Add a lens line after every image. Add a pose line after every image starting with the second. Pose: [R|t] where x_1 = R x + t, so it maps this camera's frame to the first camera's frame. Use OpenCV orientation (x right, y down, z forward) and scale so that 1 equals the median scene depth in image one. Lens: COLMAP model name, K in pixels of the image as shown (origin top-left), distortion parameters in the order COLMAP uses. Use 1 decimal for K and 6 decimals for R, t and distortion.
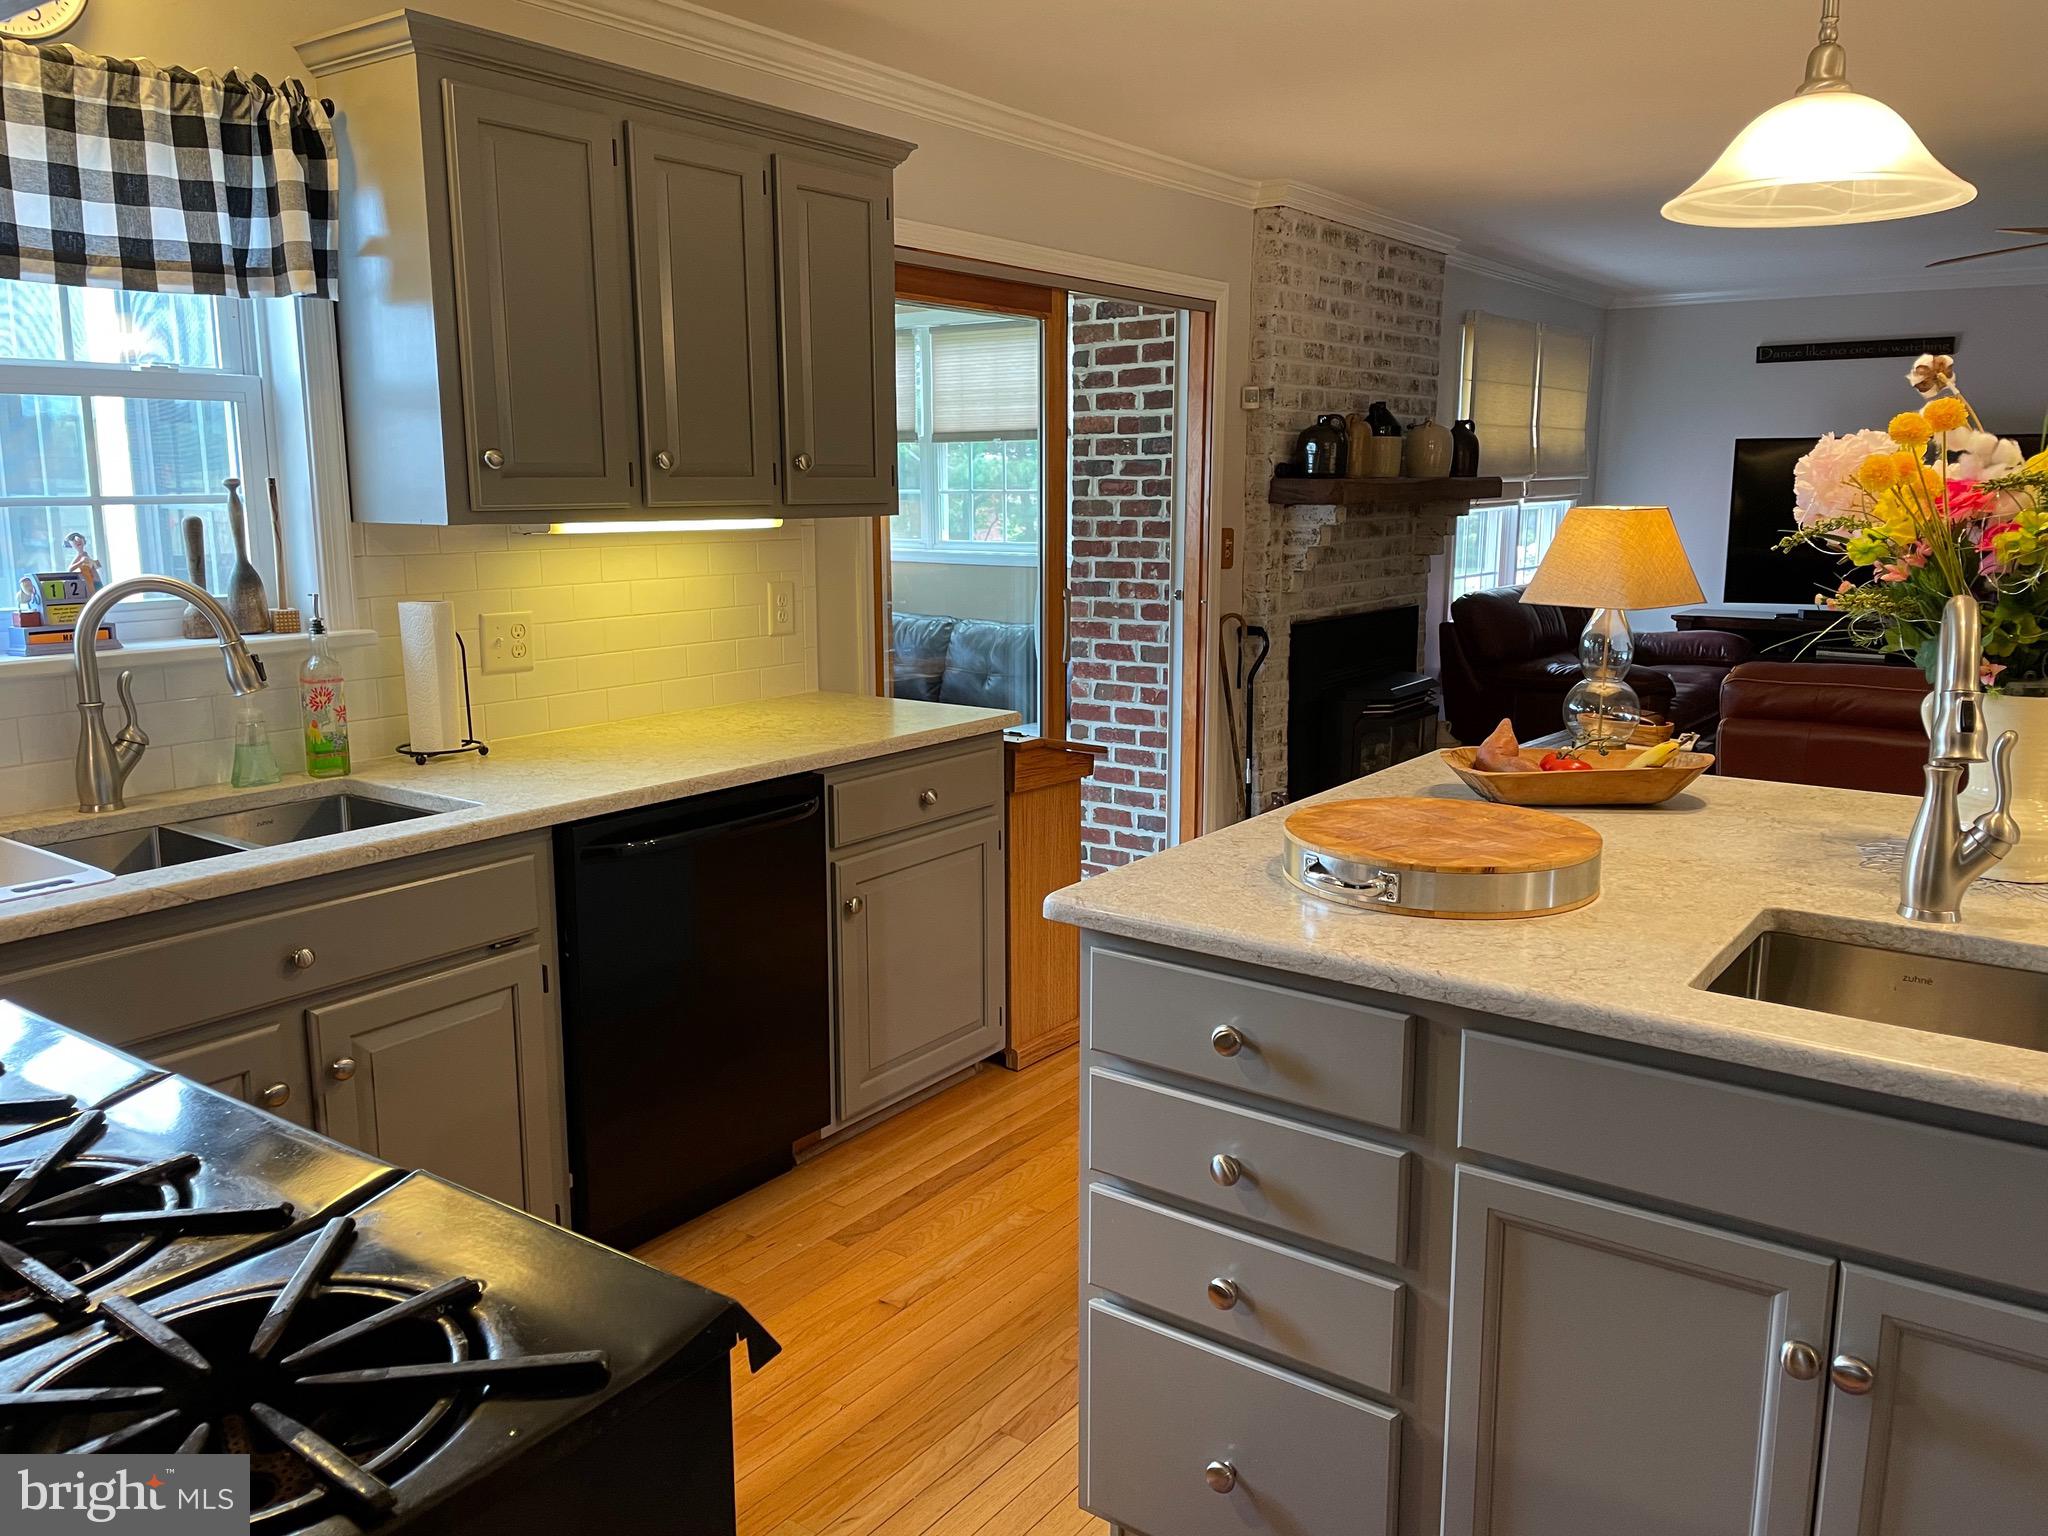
lens RADIAL K [[1545.6, 0, 1077.5], [0, 1545.6, 750.4], [0, 0, 1]] dist [0.067499, -0.097028]
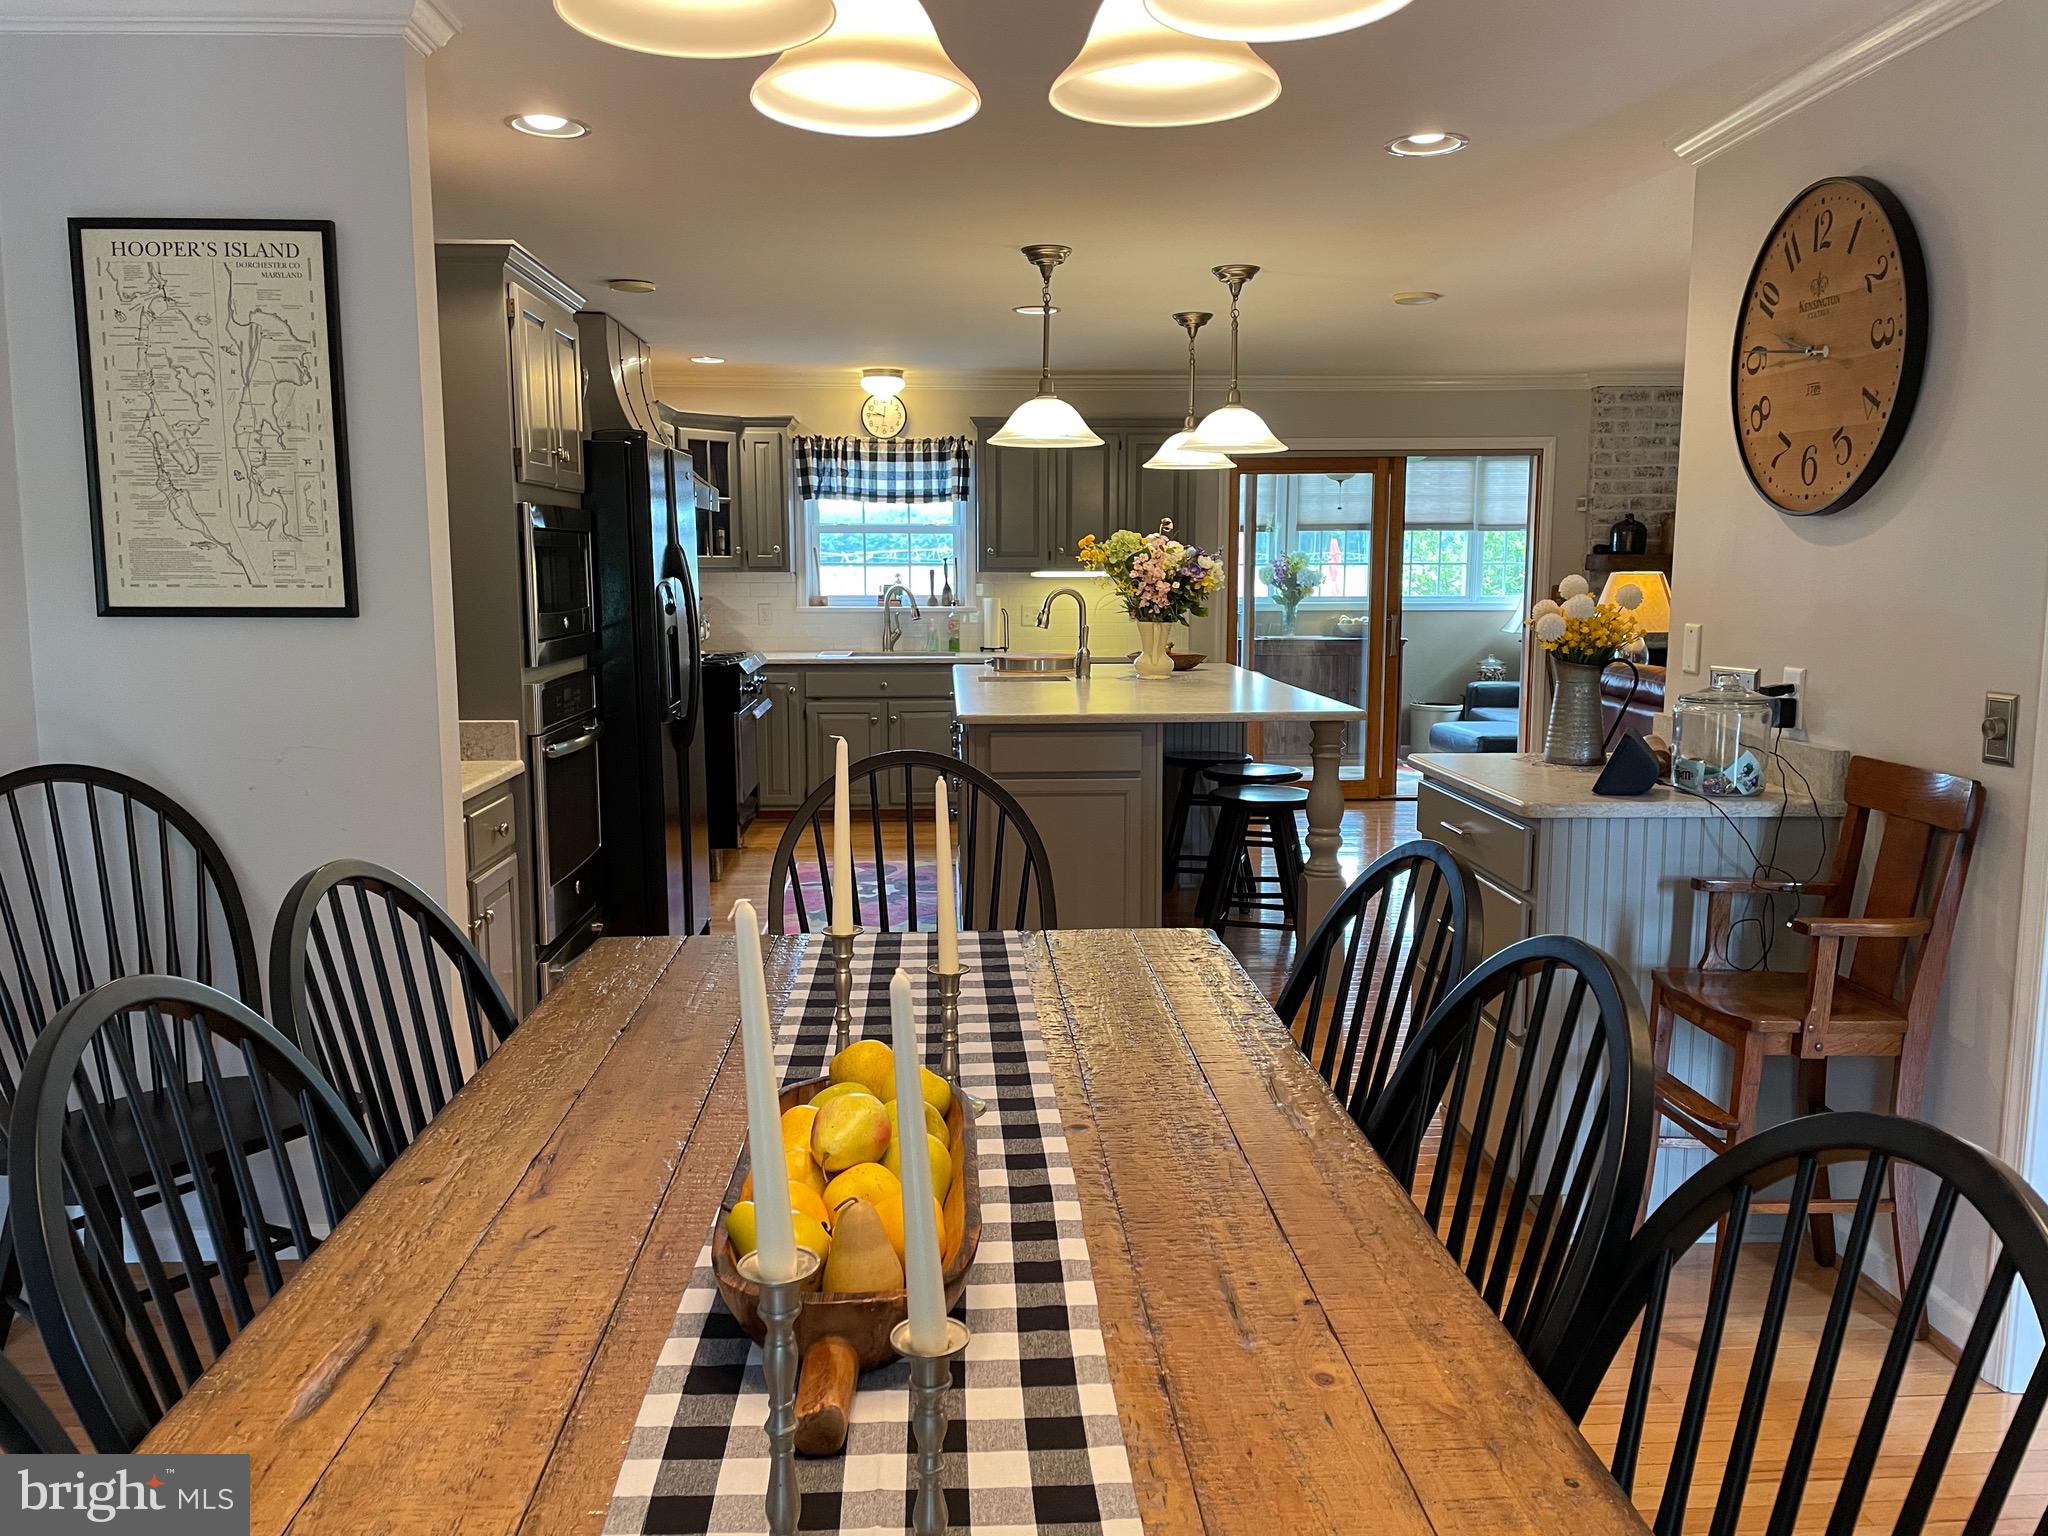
lens RADIAL K [[1545.6, 0, 1037.4], [0, 1545.6, 767.8], [0, 0, 1]] dist [0.067499, -0.097028]
pose [[0.614140, 0.100047, -0.782830, 2.291442], [-0.135399, 0.990582, 0.020375, 0.177647], [0.777495, 0.093481, 0.621902, -0.860592]]
